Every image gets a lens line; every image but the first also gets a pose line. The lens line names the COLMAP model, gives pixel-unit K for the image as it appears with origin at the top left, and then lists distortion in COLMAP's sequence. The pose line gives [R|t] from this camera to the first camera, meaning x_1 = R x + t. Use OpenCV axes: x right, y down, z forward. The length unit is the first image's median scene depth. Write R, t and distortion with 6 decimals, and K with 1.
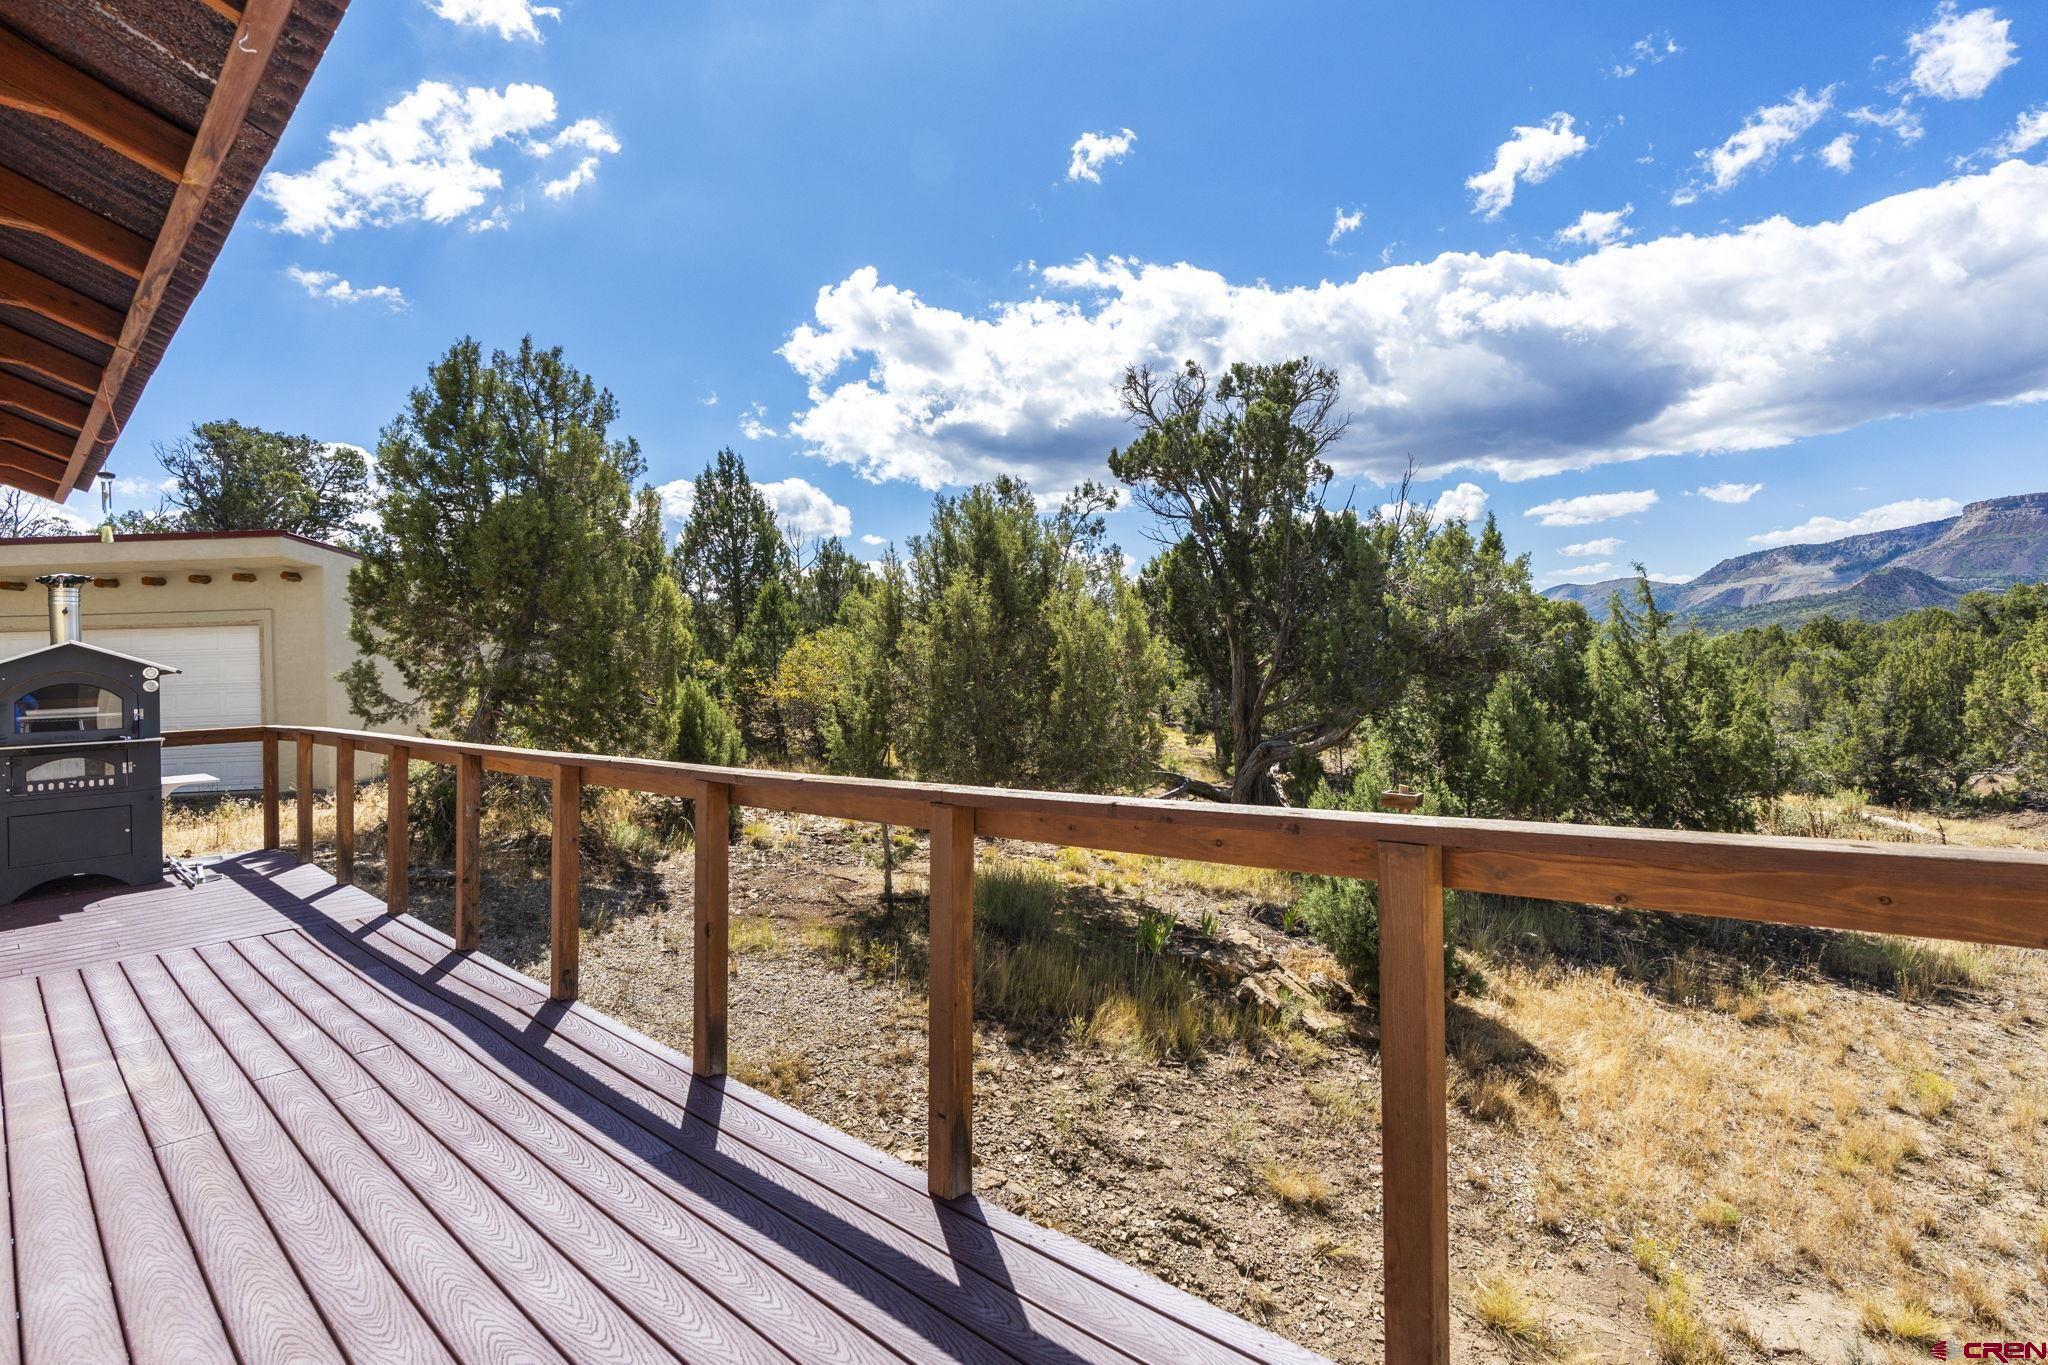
lens RADIAL K [[934.9, 0, 1024.0], [0, 934.9, 682.5], [0, 0, 1]] dist [-0.010747, -0.013655]
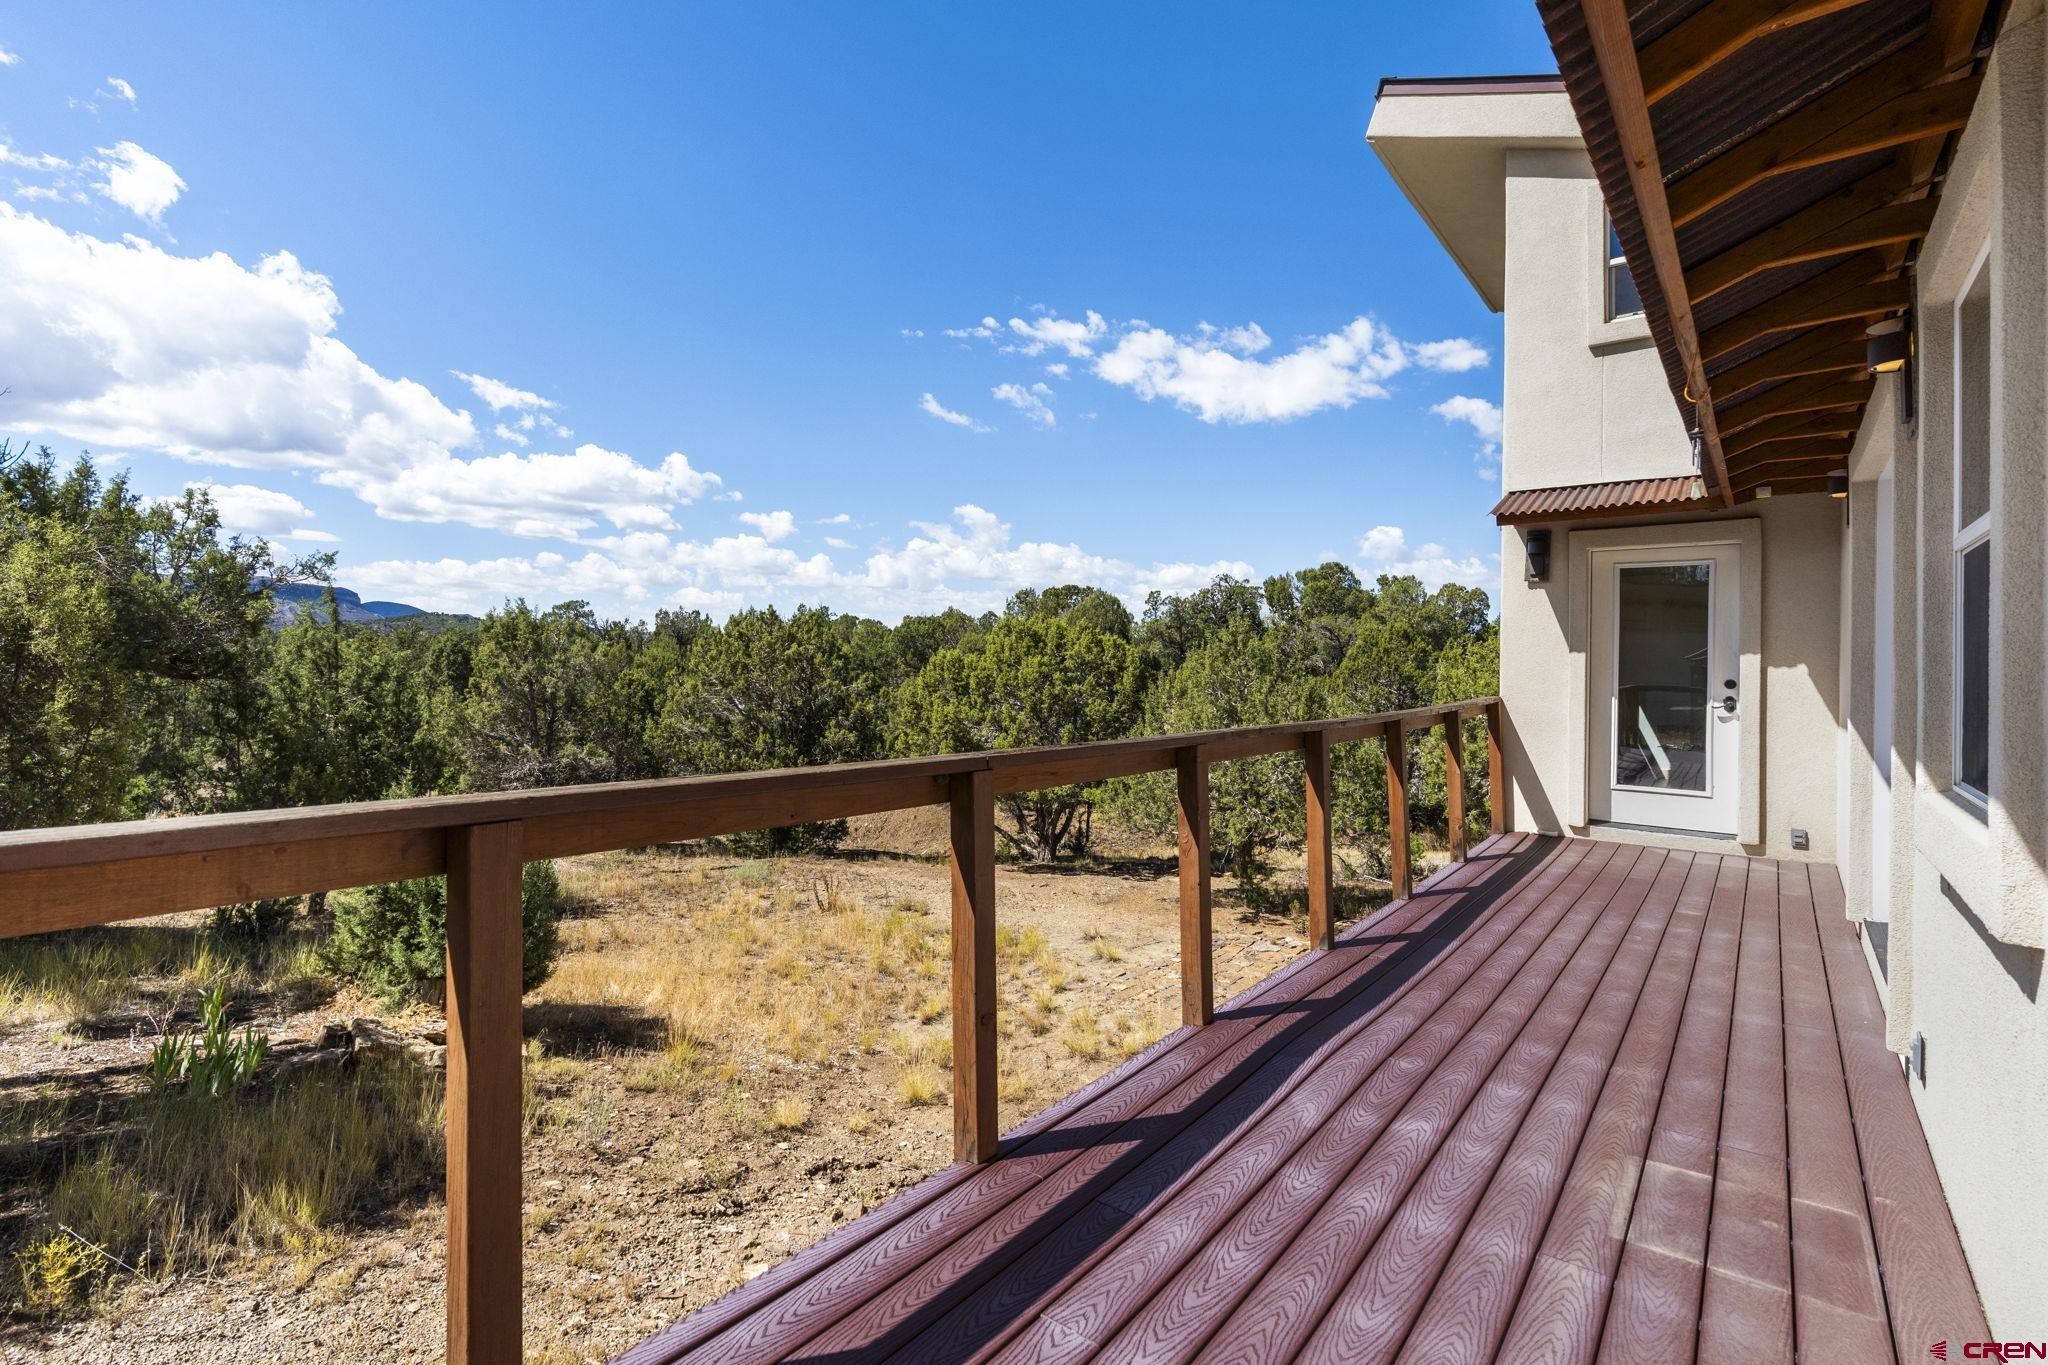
lens RADIAL K [[934.9, 0, 1024.0], [0, 934.9, 682.5], [0, 0, 1]] dist [-0.010747, -0.013655]
pose [[-0.039765, 0.010584, 0.999153, -1.721078], [-0.003084, 0.999938, -0.010715, 0.049664], [-0.999204, -0.003507, -0.039729, 1.529604]]
